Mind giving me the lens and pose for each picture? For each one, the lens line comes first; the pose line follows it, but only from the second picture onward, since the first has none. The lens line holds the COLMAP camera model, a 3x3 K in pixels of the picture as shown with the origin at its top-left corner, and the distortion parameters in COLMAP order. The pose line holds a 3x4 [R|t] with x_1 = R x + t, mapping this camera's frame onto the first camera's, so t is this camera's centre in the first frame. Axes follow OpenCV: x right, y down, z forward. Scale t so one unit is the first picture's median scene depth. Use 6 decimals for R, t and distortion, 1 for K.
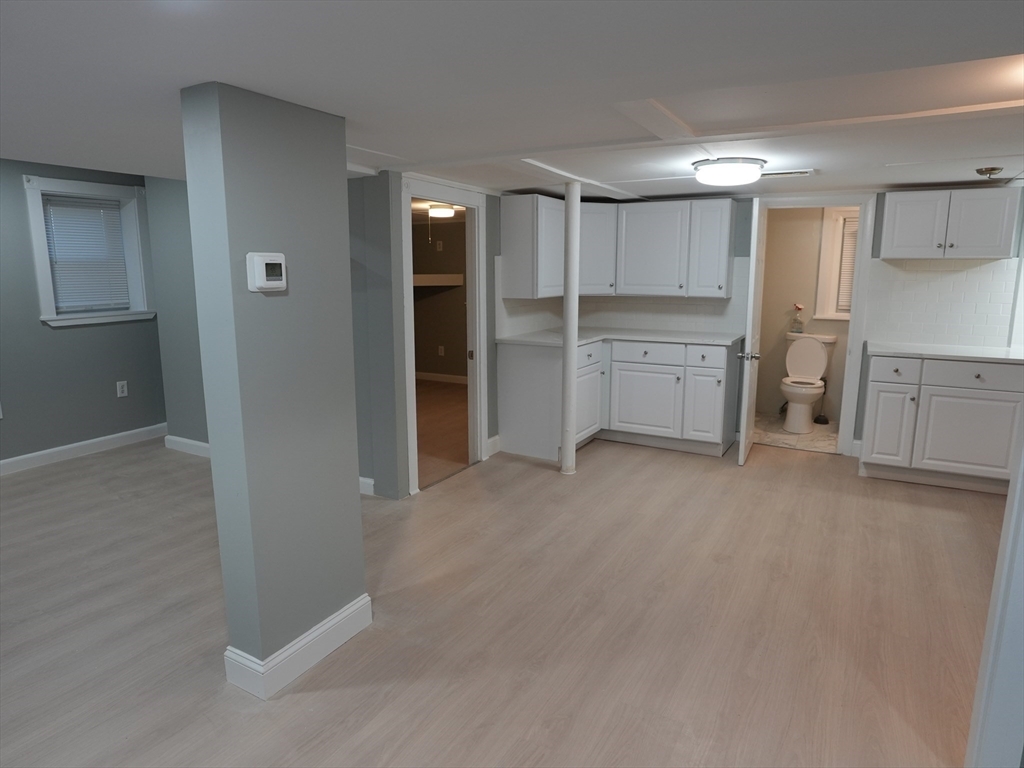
lens RADIAL K [[610.1, 0, 510.2], [0, 610.1, 383.8], [0, 0, 1]] dist [-0.027110, -0.000219]
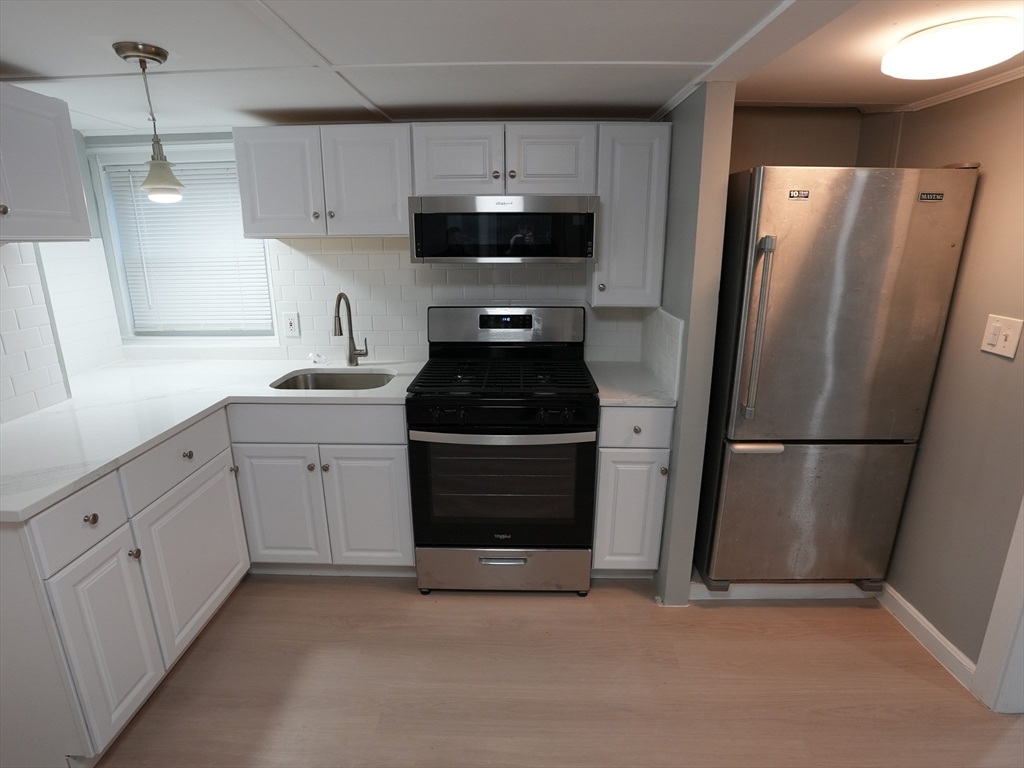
lens RADIAL K [[532.6, 0, 504.2], [0, 532.6, 385.5], [0, 0, 1]] dist [-0.039852, -0.000018]
pose [[-0.450982, -0.233865, 0.861349, 0.225330], [0.170966, 0.924556, 0.340540, -0.174331], [-0.876005, 0.300839, -0.376975, 0.839182]]
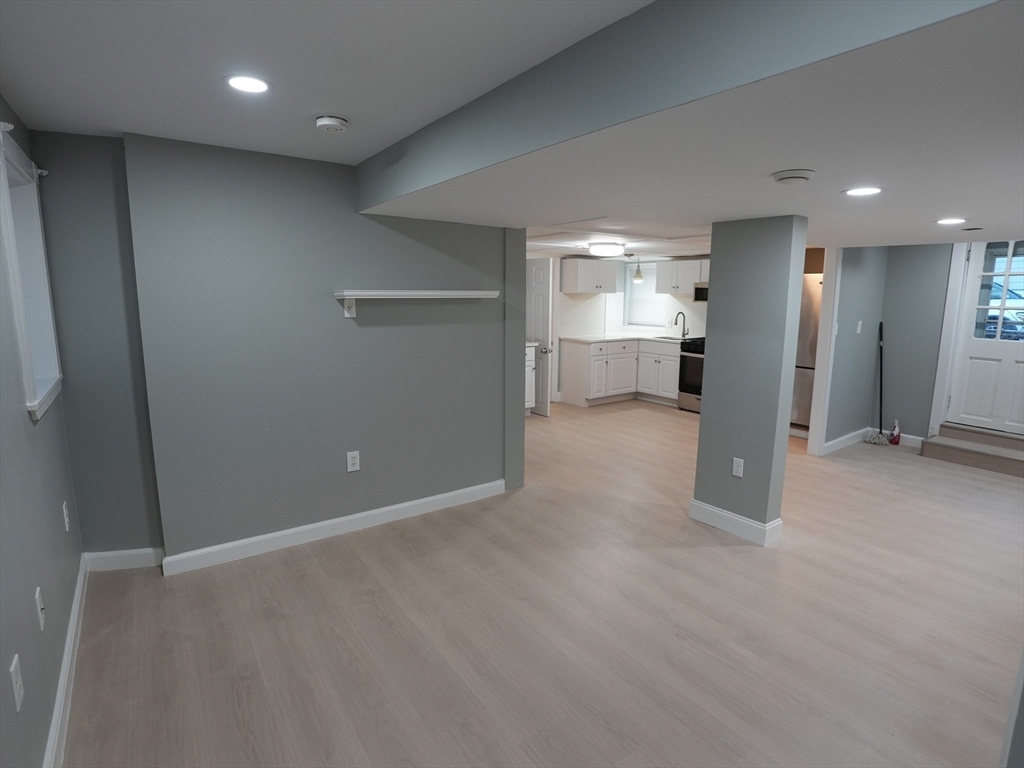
lens RADIAL K [[532.6, 0, 510.9], [0, 532.6, 380.1], [0, 0, 1]] dist [-0.039852, -0.000018]
pose [[0.431845, -0.141035, 0.890853, -1.046637], [0.157738, 0.984287, 0.079363, -0.105021], [-0.888048, 0.106249, 0.447305, 0.476679]]
